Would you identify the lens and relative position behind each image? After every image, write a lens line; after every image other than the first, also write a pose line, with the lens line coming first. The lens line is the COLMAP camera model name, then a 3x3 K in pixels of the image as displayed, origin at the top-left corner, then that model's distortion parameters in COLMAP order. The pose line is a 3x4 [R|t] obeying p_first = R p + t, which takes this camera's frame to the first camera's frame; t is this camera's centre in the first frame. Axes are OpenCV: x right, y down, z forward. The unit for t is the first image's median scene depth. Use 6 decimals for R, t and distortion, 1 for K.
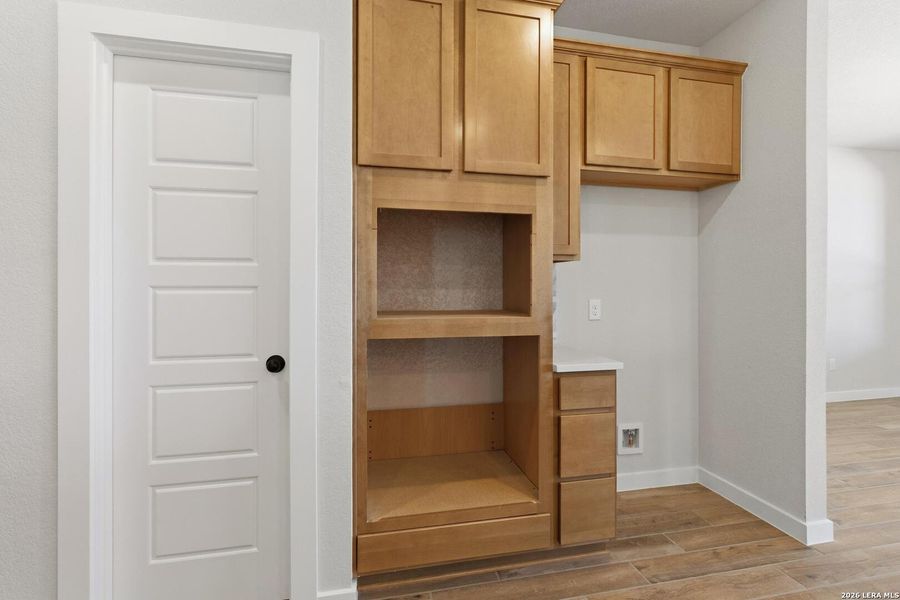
lens RADIAL K [[426.4, 0, 453.1], [0, 426.4, 285.3], [0, 0, 1]] dist [0.003106, 0.000862]
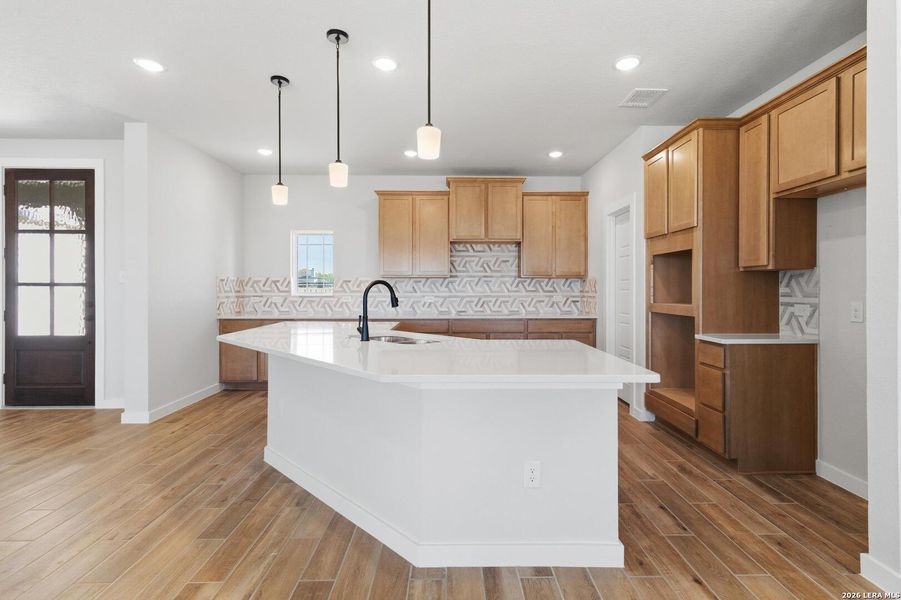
lens RADIAL K [[422.3, 0, 456.2], [0, 422.3, 290.7], [0, 0, 1]] dist [0.001653, 0.000398]
pose [[-0.199216, 0.001846, -0.979954, 2.095534], [0.002263, 0.999996, 0.001424, 0.004629], [0.979953, -0.001934, -0.199220, 0.382591]]
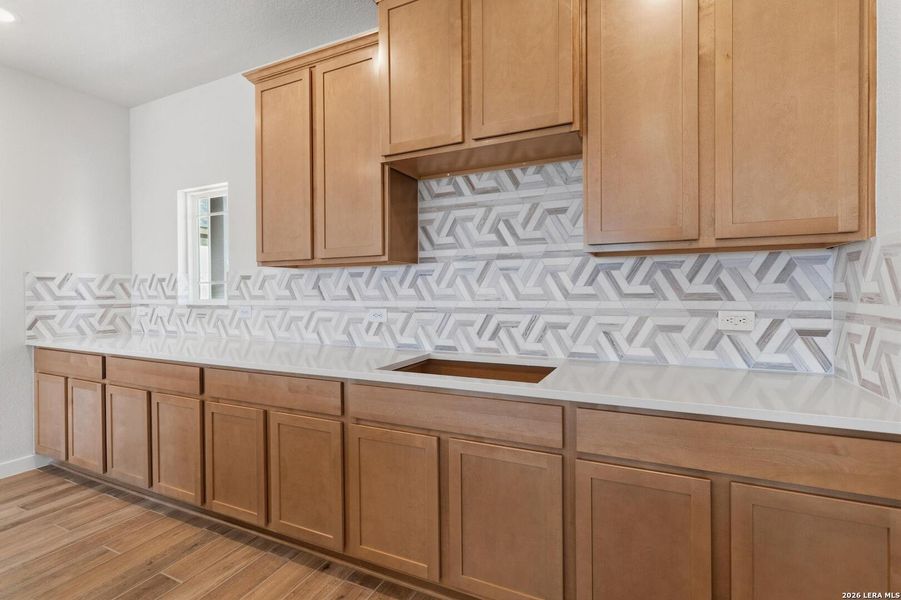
lens RADIAL K [[418.2, 0, 456.1], [0, 418.2, 294.7], [0, 0, 1]] dist [0.002911, 0.000622]
pose [[-0.610378, 0.008016, -0.792070, -0.023991], [0.007659, 0.999962, 0.004218, 0.003021], [0.792073, -0.003492, -0.610416, 0.572765]]
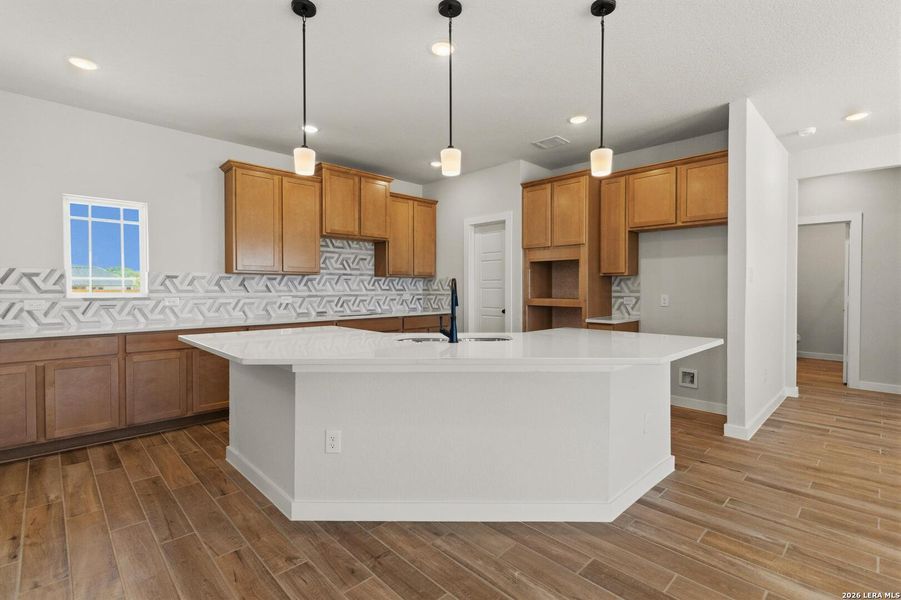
lens RADIAL K [[418.2, 0, 456.1], [0, 418.2, 294.7], [0, 0, 1]] dist [0.002911, 0.000622]
pose [[0.530390, 0.011679, -0.847674, 1.886811], [0.003555, 0.999866, 0.016000, 0.002479], [0.847747, -0.011500, 0.530277, -0.925719]]
